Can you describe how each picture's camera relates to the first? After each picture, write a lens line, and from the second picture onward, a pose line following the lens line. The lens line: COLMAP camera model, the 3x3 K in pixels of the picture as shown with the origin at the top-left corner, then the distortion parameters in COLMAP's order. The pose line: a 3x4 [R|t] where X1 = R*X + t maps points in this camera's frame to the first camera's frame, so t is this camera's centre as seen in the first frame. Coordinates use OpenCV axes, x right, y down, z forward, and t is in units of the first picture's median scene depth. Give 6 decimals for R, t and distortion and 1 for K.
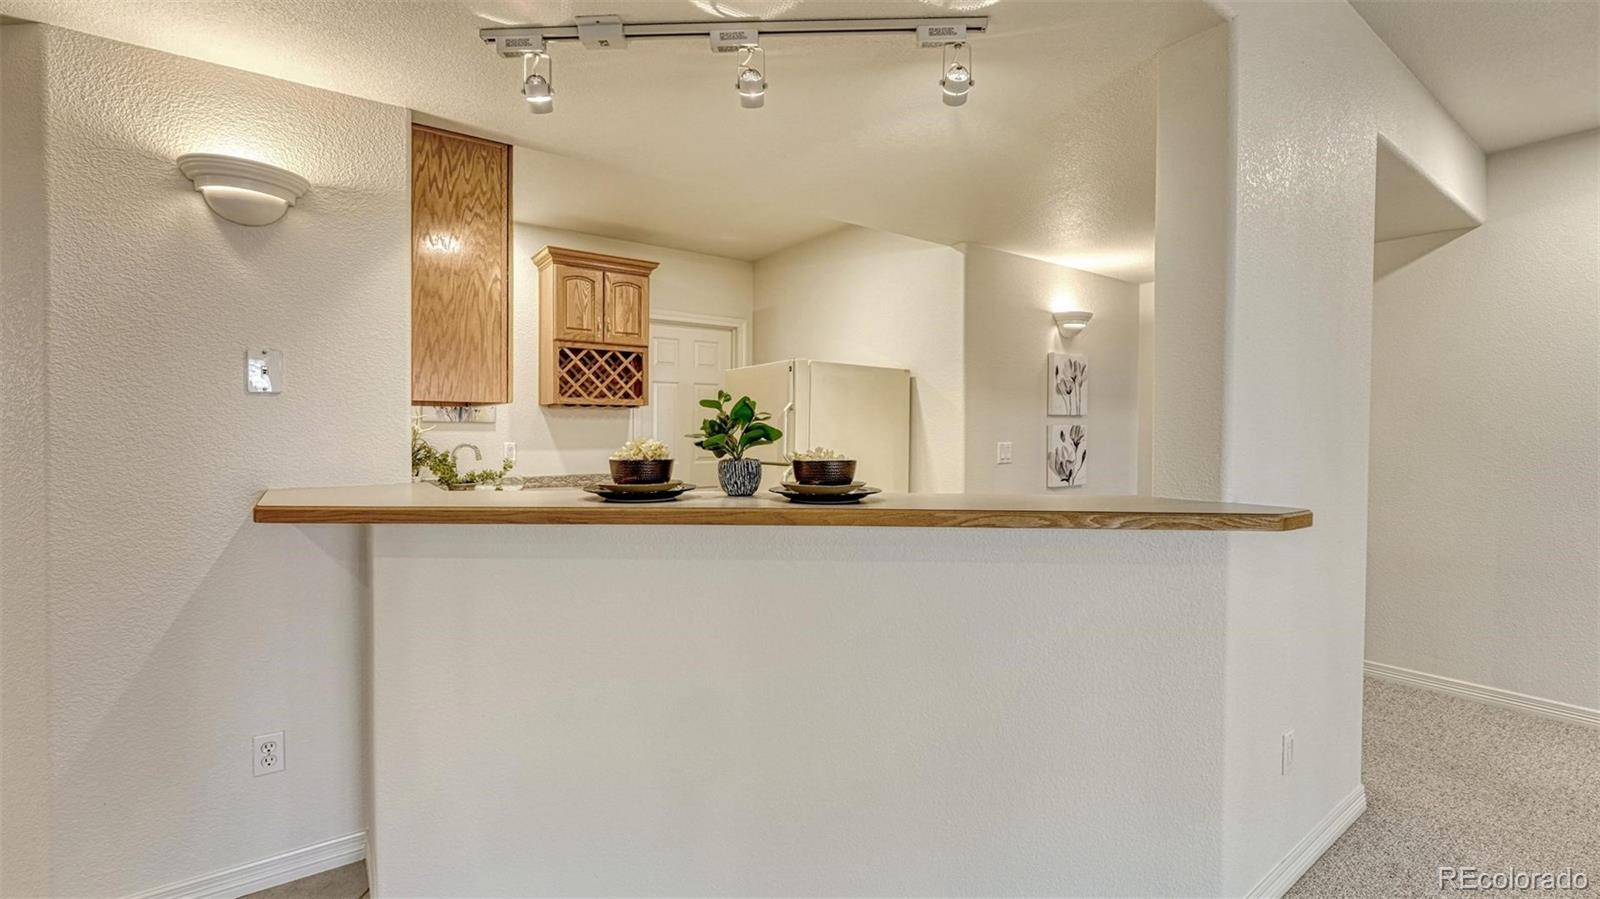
lens RADIAL K [[674.6, 0, 802.8], [0, 674.6, 441.5], [0, 0, 1]] dist [-0.003377, -0.001345]
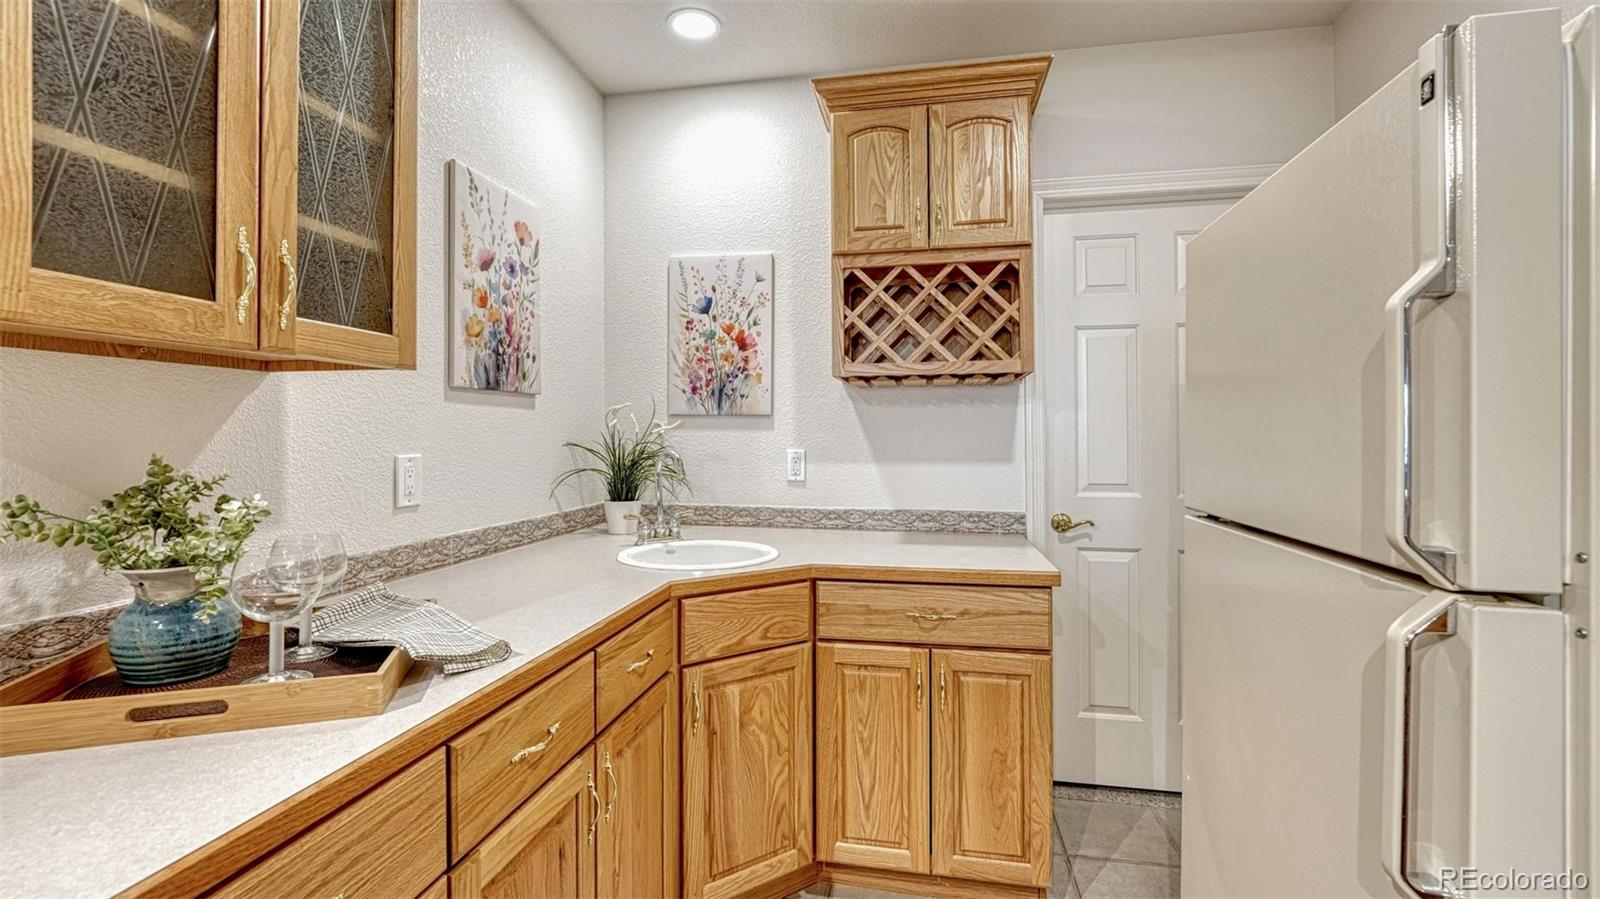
lens RADIAL K [[674.6, 0, 796.5], [0, 674.6, 427.0], [0, 0, 1]] dist [-0.003377, -0.001345]
pose [[0.679495, -0.010342, -0.733608, -0.001472], [-0.004947, 0.999813, -0.018678, -0.006479], [0.733664, 0.016321, 0.679317, 0.598186]]
